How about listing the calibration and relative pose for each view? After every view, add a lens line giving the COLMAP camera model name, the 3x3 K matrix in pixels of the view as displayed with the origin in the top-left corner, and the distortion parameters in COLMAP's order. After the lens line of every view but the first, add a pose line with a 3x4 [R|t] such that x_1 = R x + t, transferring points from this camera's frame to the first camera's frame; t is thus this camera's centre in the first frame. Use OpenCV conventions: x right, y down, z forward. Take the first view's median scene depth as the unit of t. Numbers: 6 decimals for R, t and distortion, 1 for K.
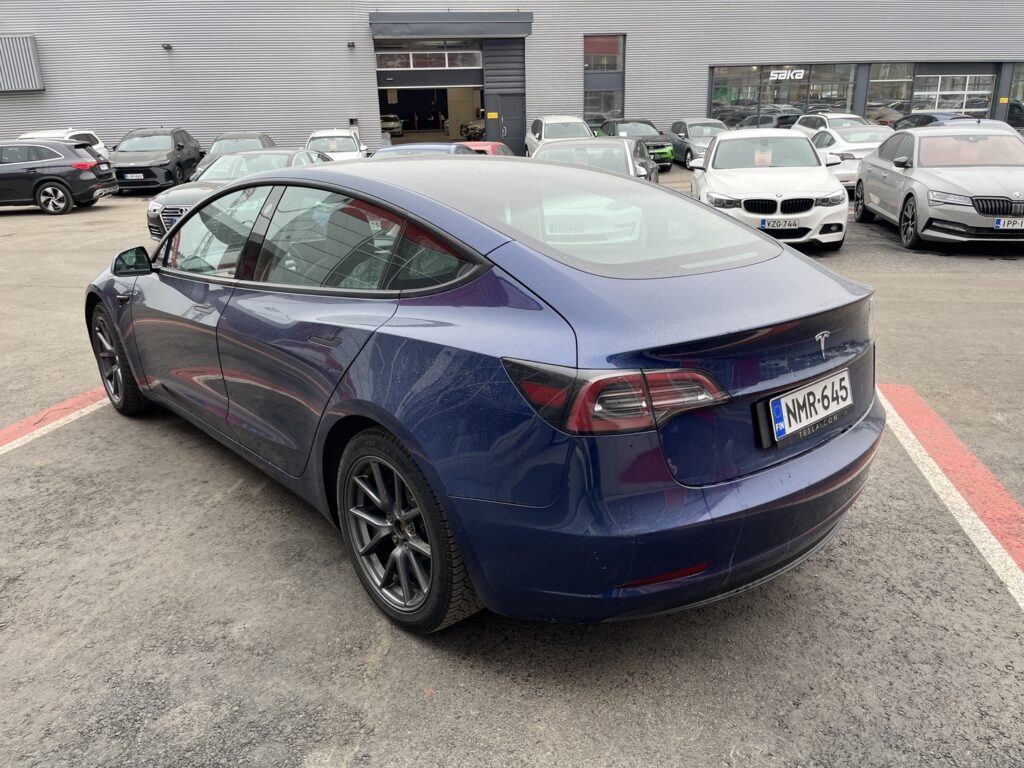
lens RADIAL K [[778.3, 0, 522.0], [0, 778.3, 380.2], [0, 0, 1]] dist [0.056134, -0.081010]
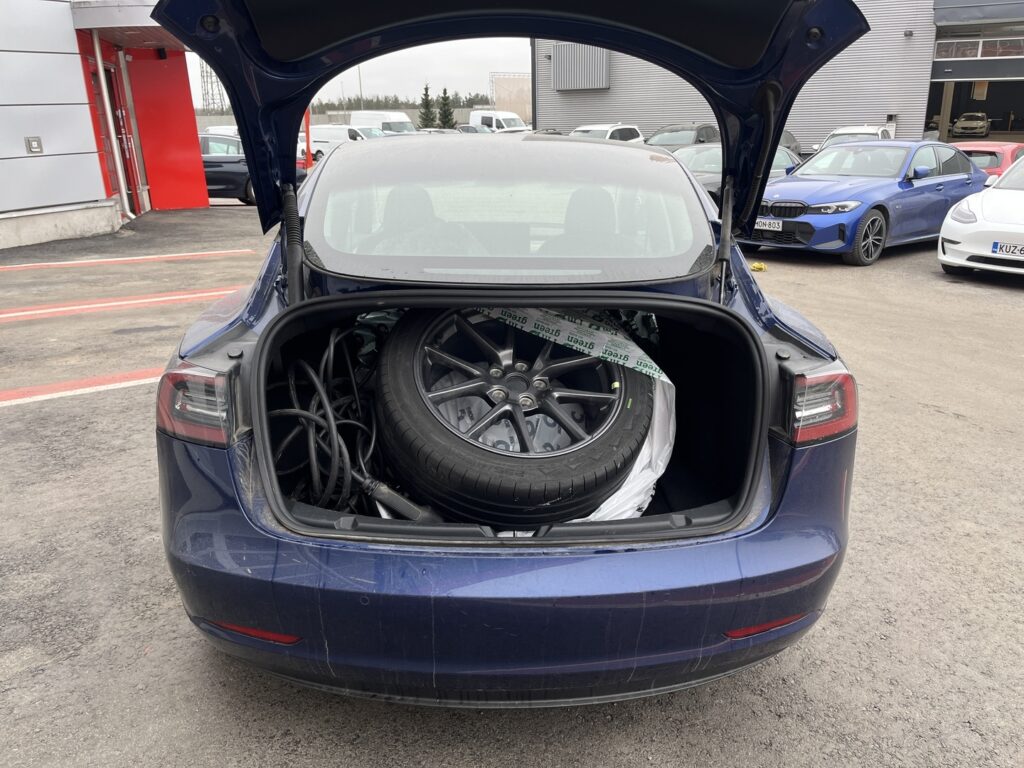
lens RADIAL K [[778.3, 0, 518.5], [0, 778.3, 381.0], [0, 0, 1]] dist [0.056134, -0.081010]
pose [[0.766054, 0.212569, -0.606611, 0.098606], [-0.211437, 0.974549, 0.074491, -0.014742], [0.607006, 0.071195, 0.791502, 0.057599]]
